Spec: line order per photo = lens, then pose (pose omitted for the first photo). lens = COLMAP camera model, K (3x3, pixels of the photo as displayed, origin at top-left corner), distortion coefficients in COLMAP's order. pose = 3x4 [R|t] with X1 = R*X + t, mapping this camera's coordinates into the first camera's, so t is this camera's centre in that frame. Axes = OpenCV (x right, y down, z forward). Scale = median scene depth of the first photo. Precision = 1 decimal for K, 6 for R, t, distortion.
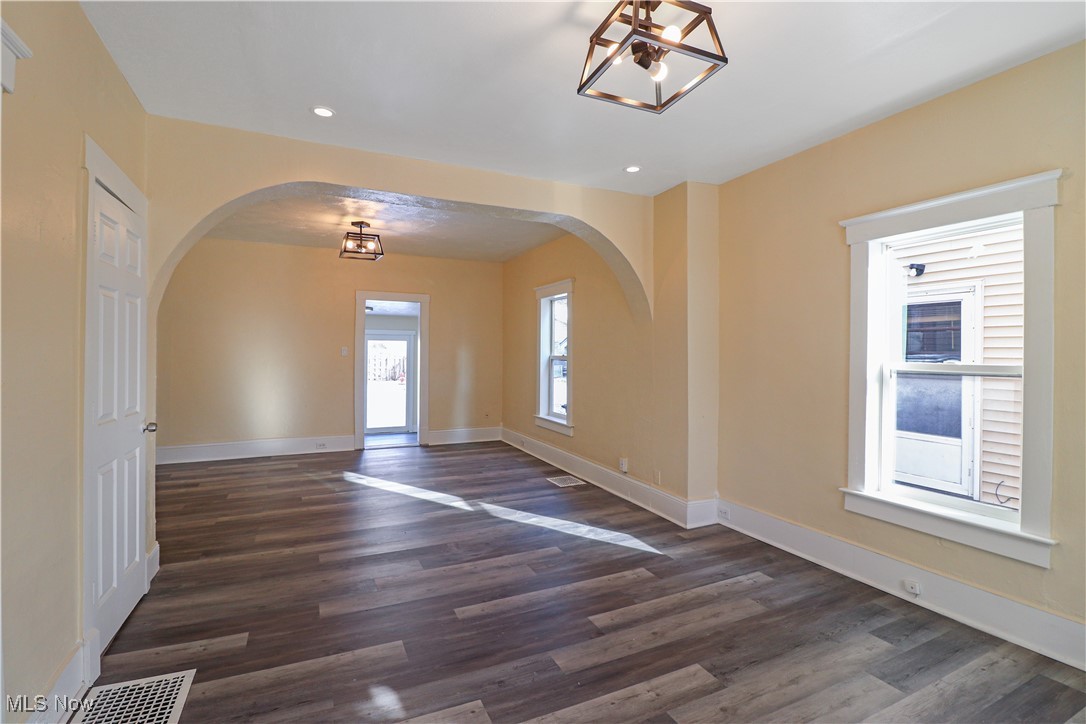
lens RADIAL K [[504.5, 0, 555.2], [0, 504.5, 332.7], [0, 0, 1]] dist [0.001193, -0.015617]
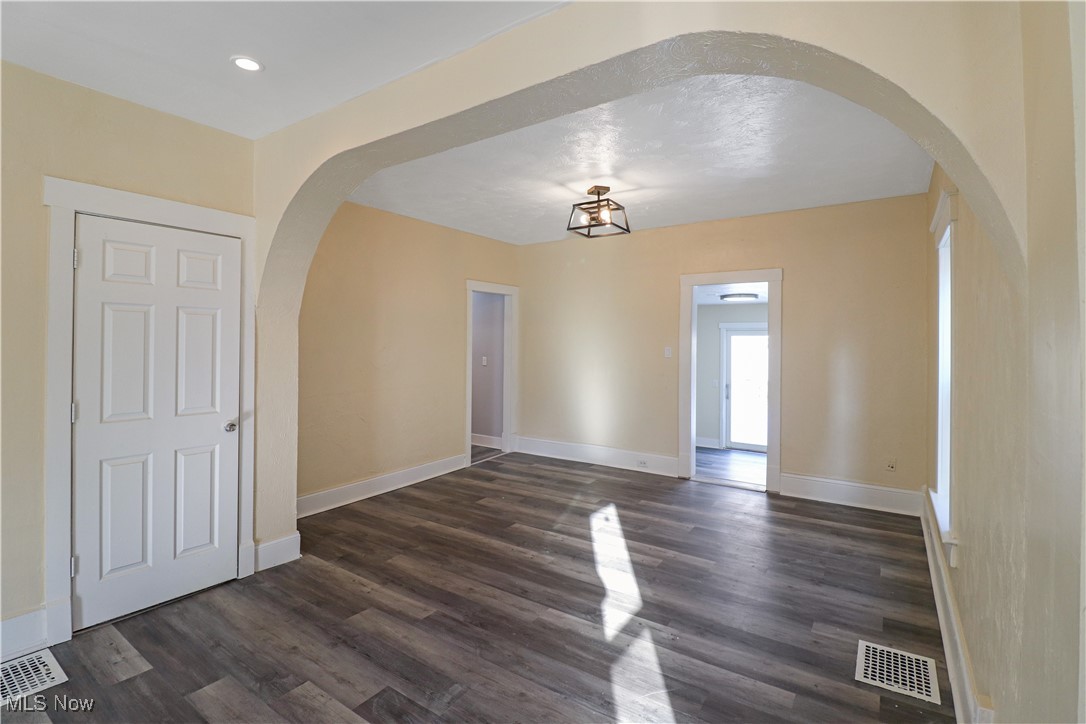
lens RADIAL K [[504.5, 0, 555.2], [0, 504.5, 332.7], [0, 0, 1]] dist [0.001193, -0.015617]
pose [[0.485815, -0.022222, -0.873779, 0.290677], [0.032878, 0.999434, -0.007138, 0.008281], [0.873443, -0.025260, 0.486271, 0.642302]]
